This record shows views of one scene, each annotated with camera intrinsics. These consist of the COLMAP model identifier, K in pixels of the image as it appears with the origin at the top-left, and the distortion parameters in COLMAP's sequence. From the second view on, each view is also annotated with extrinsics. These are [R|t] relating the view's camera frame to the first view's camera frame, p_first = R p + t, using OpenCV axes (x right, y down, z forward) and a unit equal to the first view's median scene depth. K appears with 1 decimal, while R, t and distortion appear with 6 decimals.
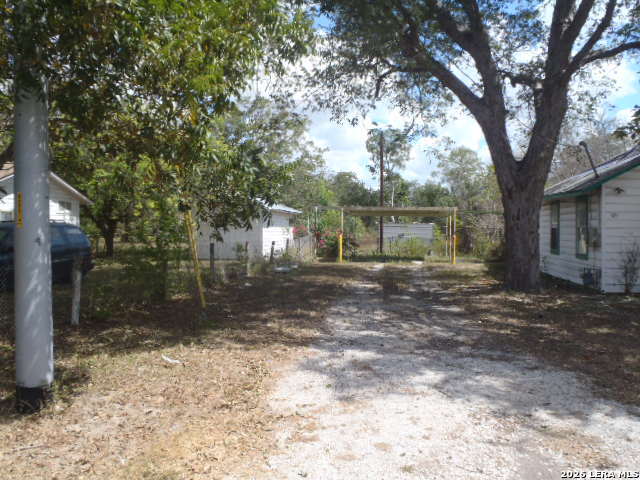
lens RADIAL K [[555.1, 0, 322.4], [0, 555.1, 244.3], [0, 0, 1]] dist [-0.058298, 0.059562]
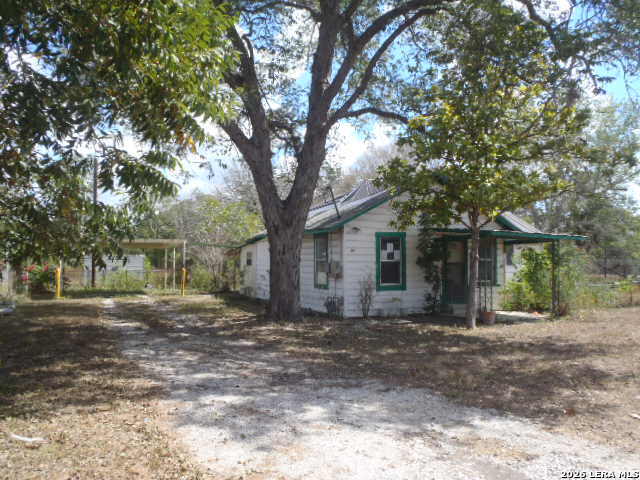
lens RADIAL K [[555.1, 0, 322.5], [0, 555.1, 235.2], [0, 0, 1]] dist [-0.058298, 0.059562]
pose [[0.834445, 0.021603, 0.550667, -0.176364], [0.016823, 0.997767, -0.064635, -0.010636], [-0.550834, 0.063198, 0.832219, 0.052805]]
